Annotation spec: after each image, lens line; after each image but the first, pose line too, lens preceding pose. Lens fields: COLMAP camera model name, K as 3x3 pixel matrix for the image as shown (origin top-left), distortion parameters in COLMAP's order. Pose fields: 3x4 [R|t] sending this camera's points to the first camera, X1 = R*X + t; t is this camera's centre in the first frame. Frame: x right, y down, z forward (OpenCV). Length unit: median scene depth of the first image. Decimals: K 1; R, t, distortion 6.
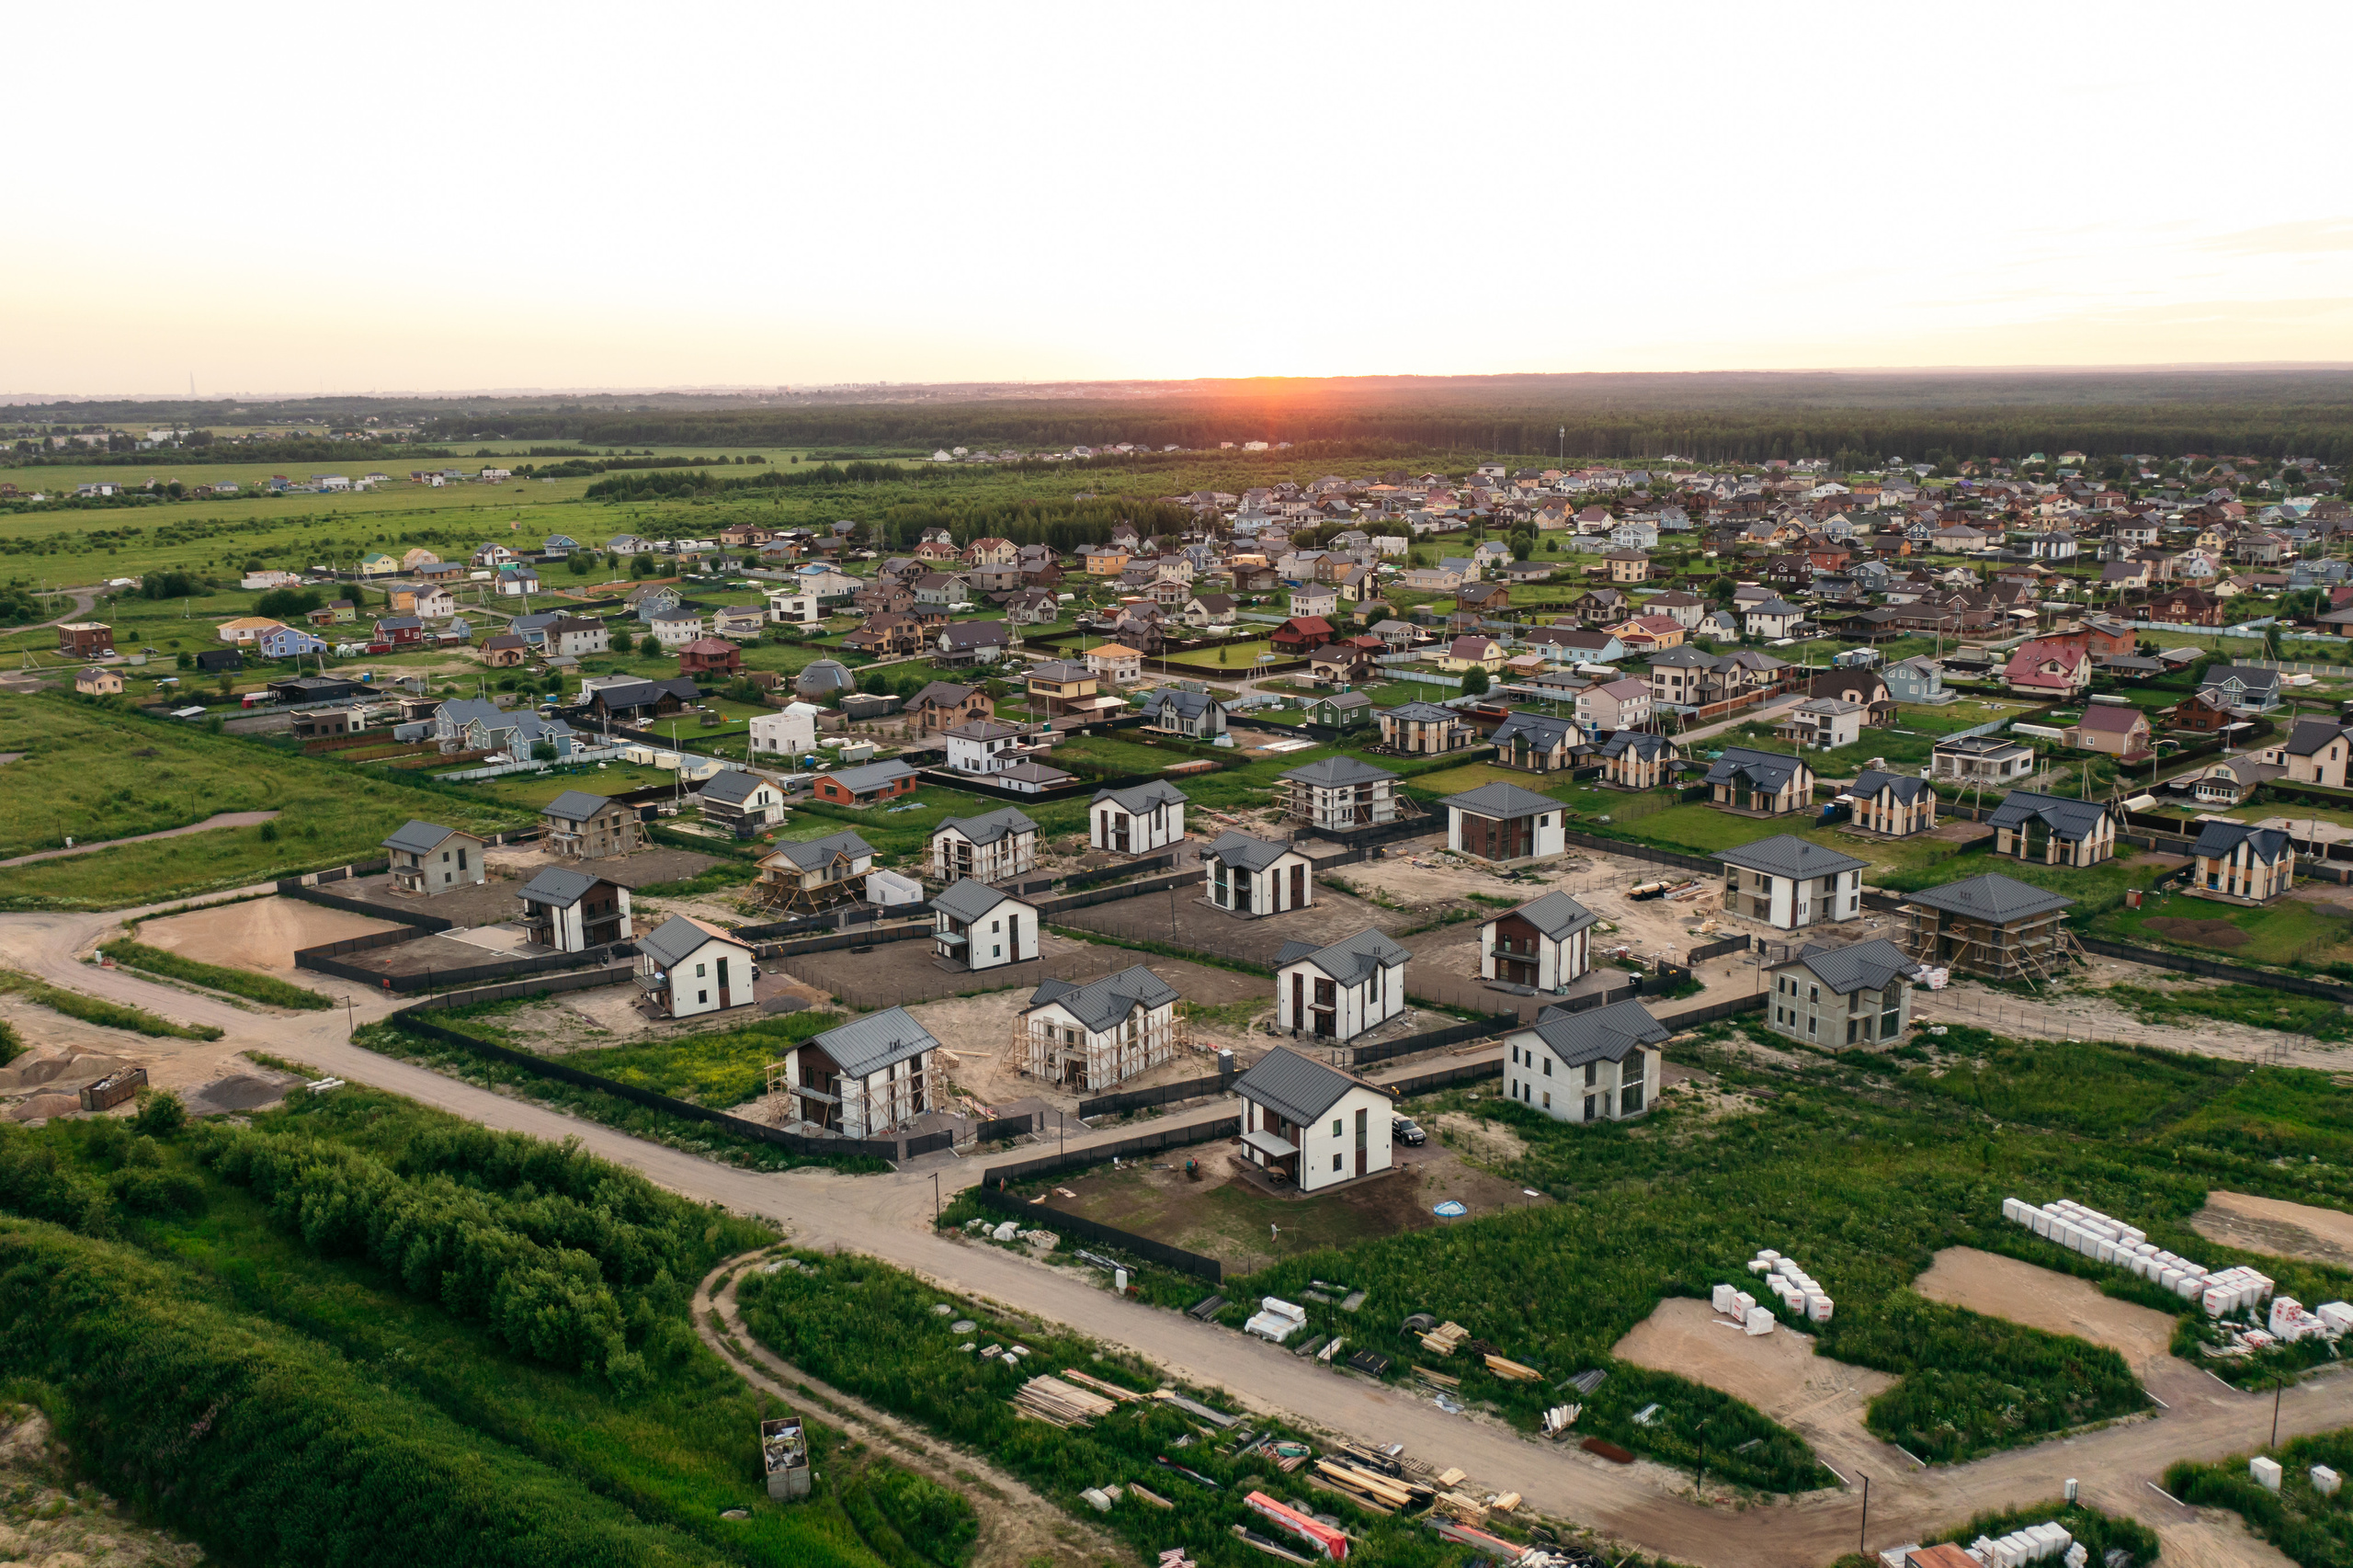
lens RADIAL K [[1875.7, 0, 1176.5], [0, 1875.7, 784.0], [0, 0, 1]] dist [-0.004031, 0.013536]
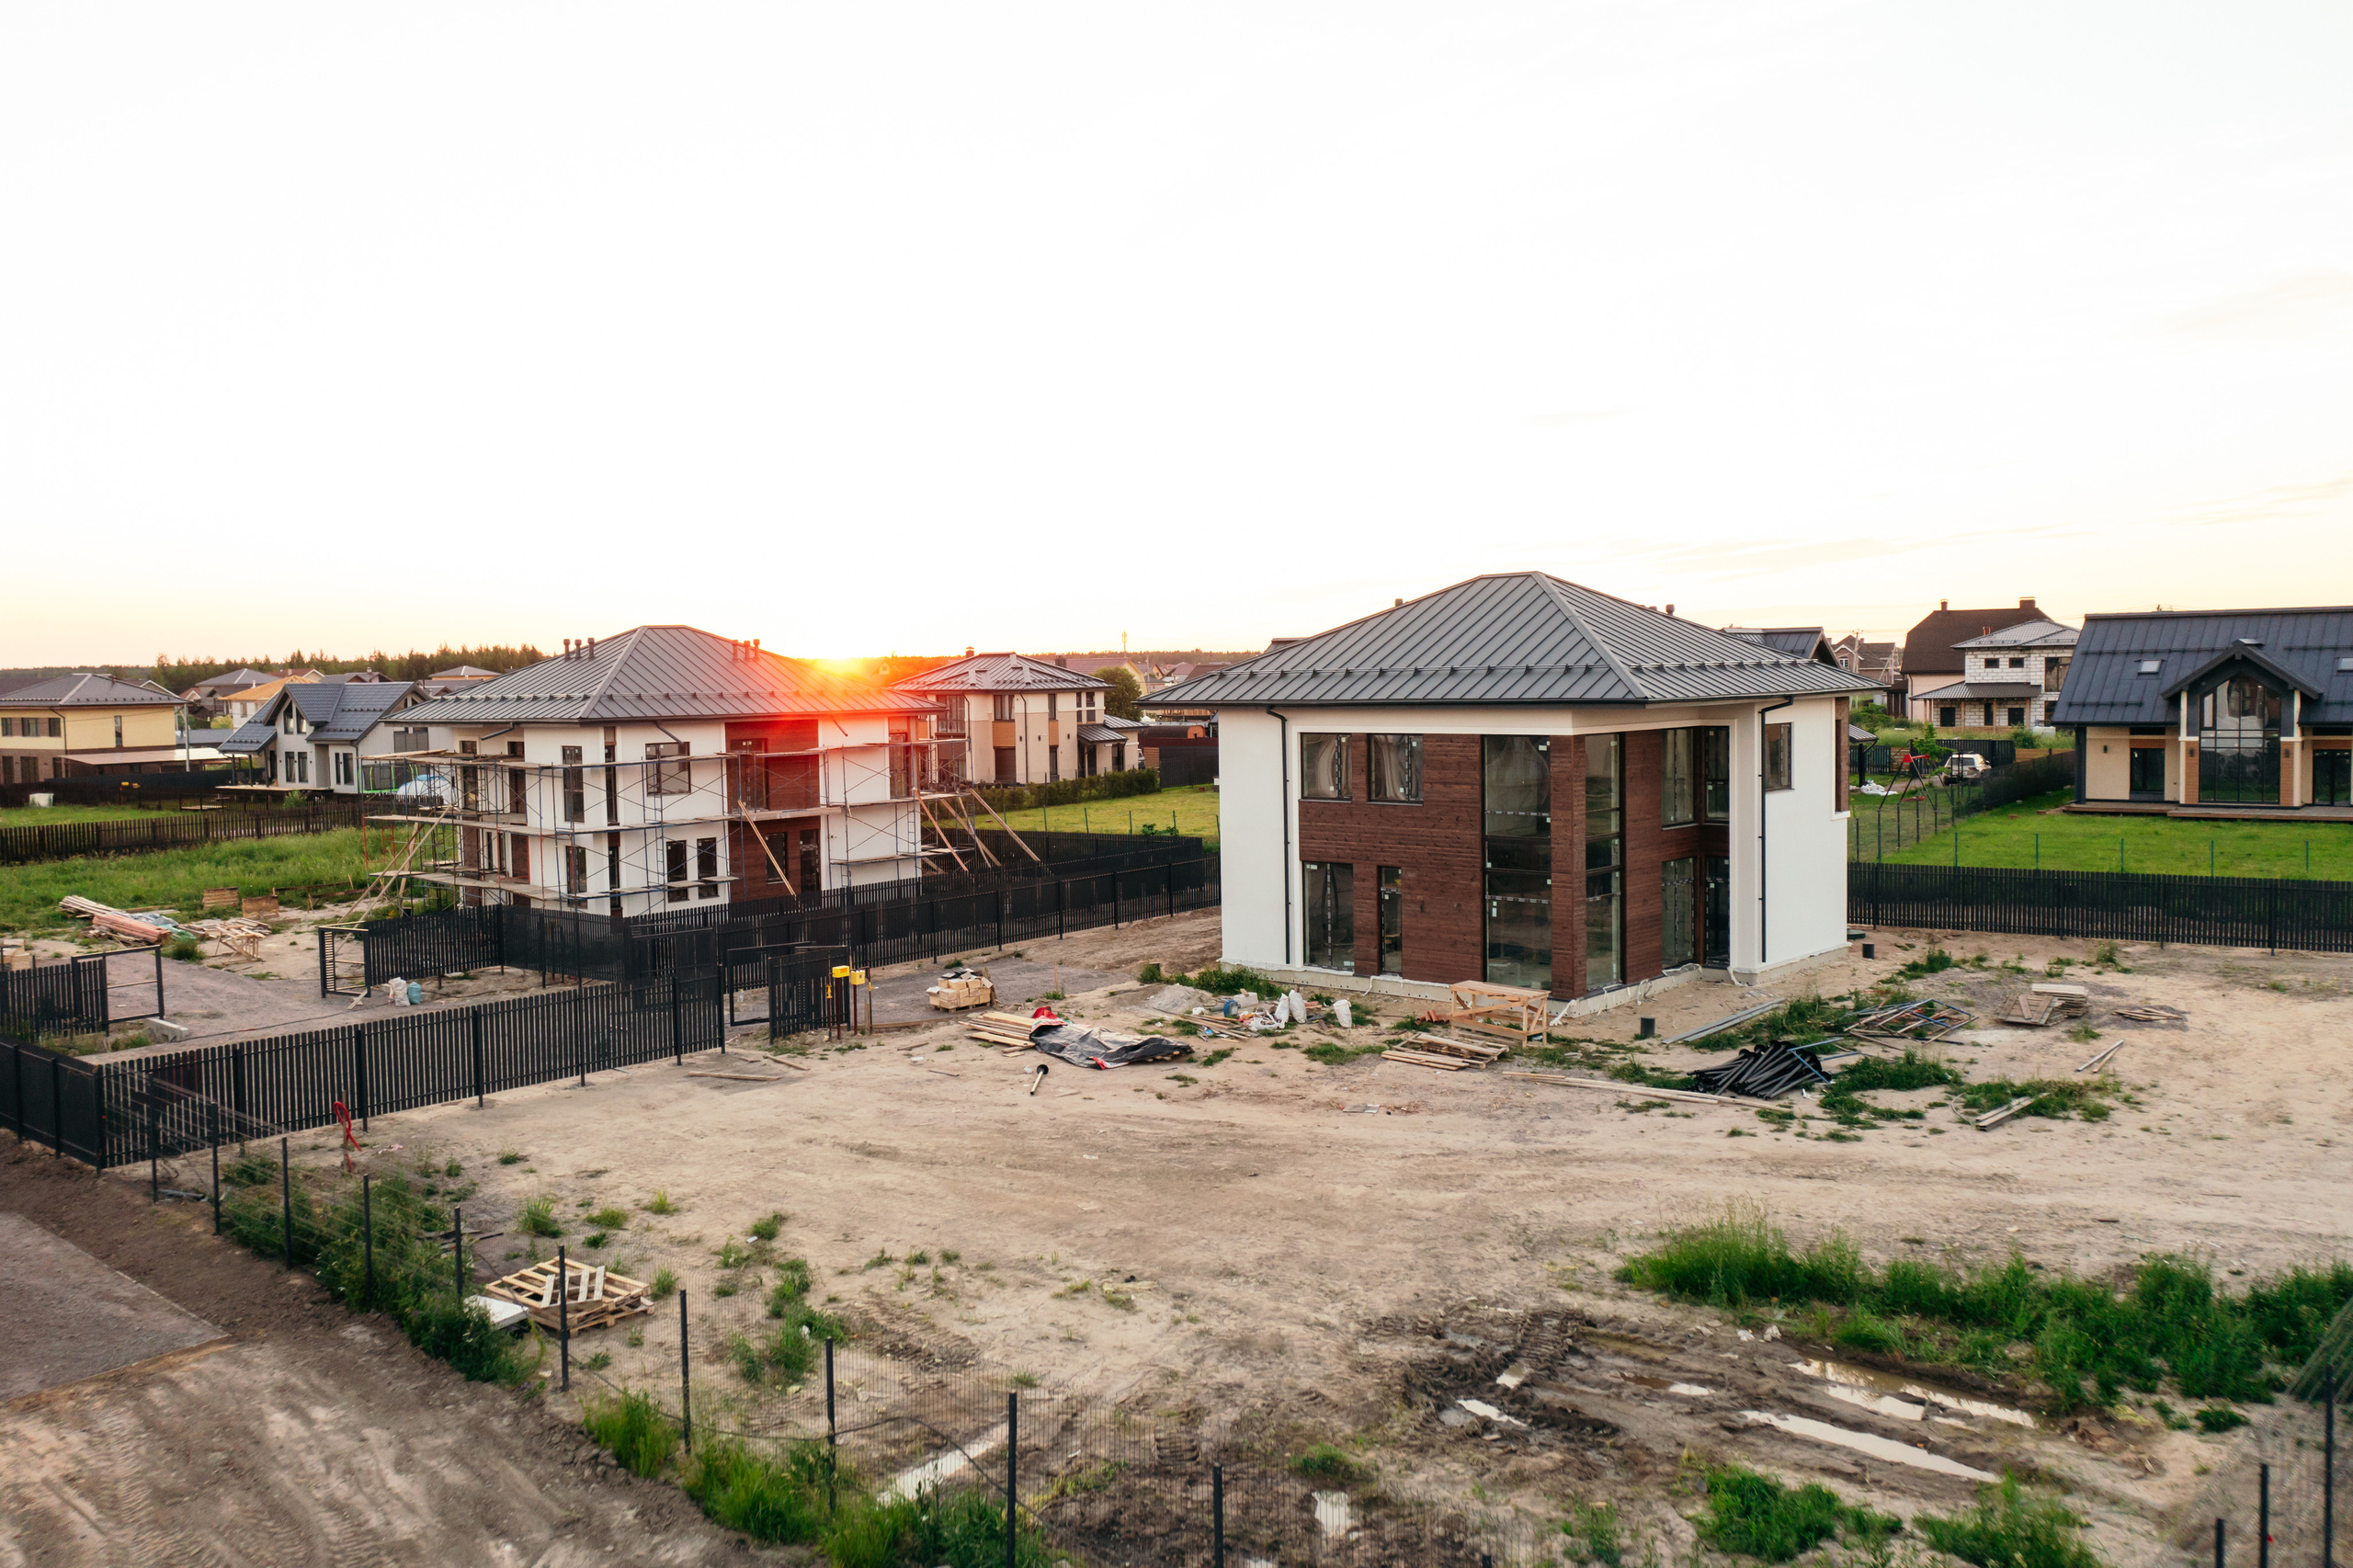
lens RADIAL K [[1849.6, 0, 1176.5], [0, 1849.6, 784.0], [0, 0, 1]] dist [-0.001650, -0.000937]
pose [[0.970277, -0.015453, 0.241505, 0.114900], [0.053244, 0.987137, -0.150750, 0.050889], [-0.236069, 0.159128, 0.958619, 0.966830]]
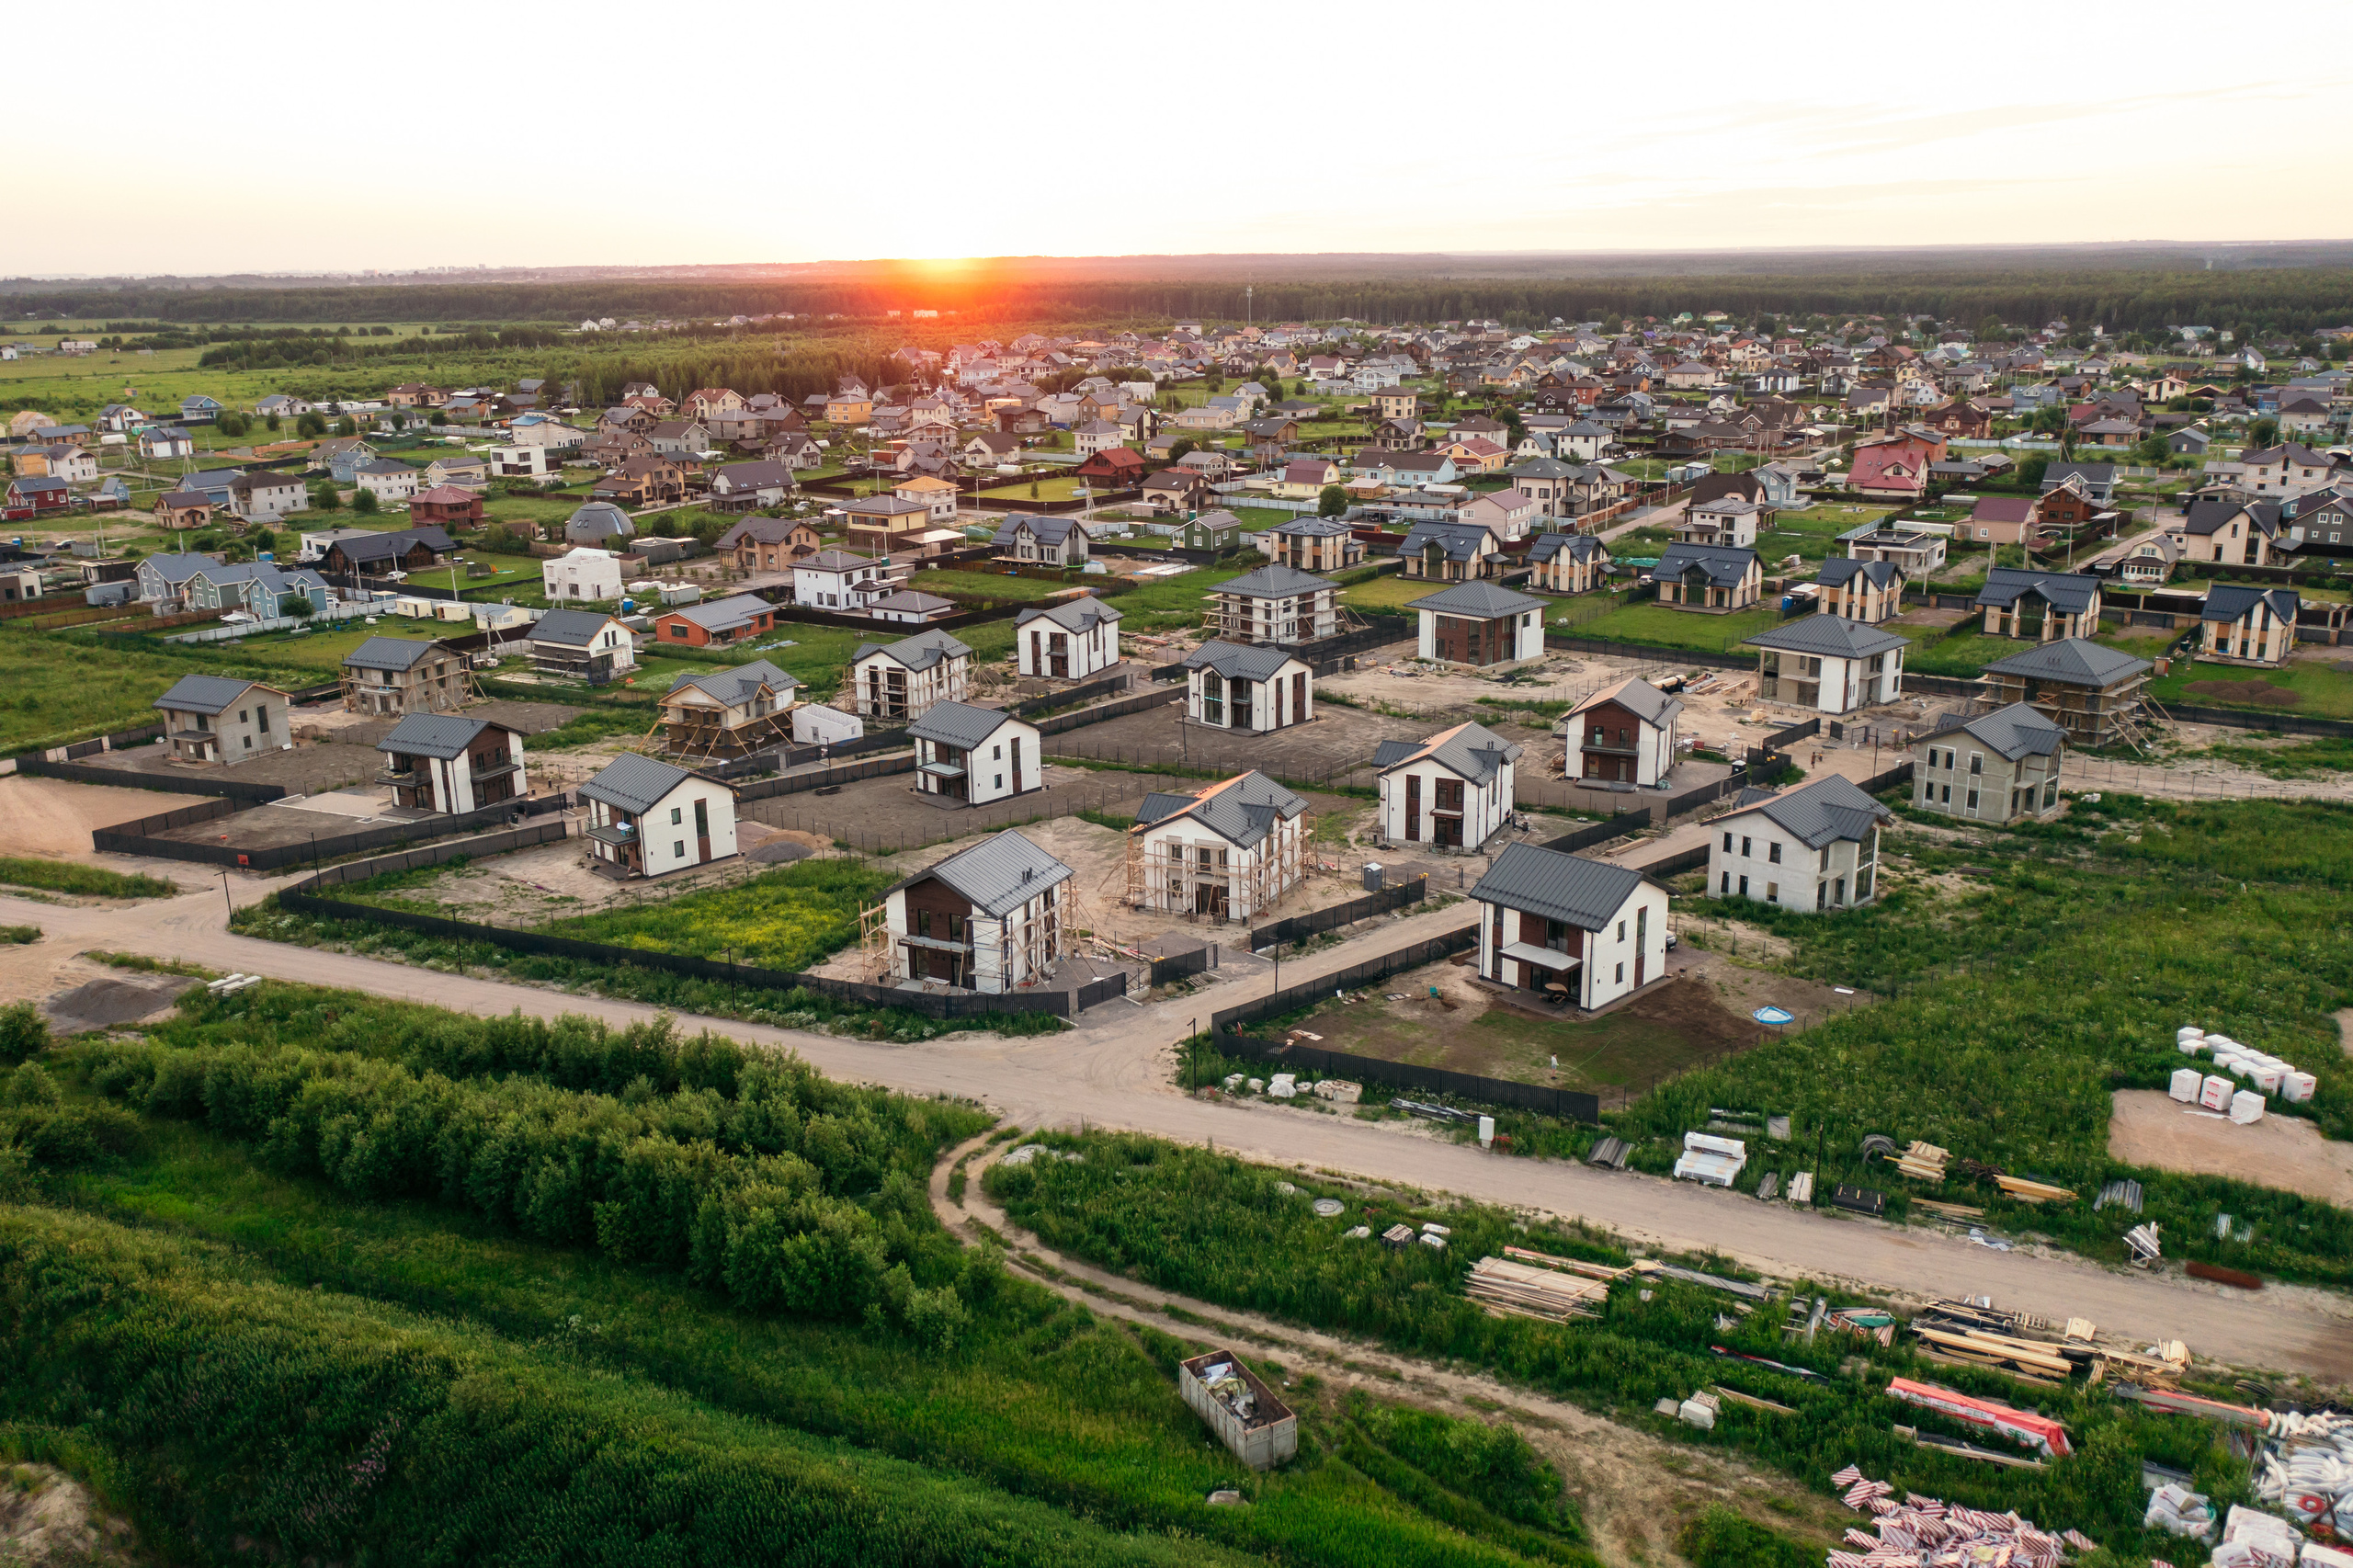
lens RADIAL K [[1854.5, 0, 1176.5], [0, 1854.5, 784.0], [0, 0, 1]] dist [-0.004069, 0.006952]
pose [[0.980484, -0.054807, 0.188803, -0.167166], [0.043284, 0.996970, 0.064627, 0.037959], [-0.191772, -0.055193, 0.979886, 0.159621]]
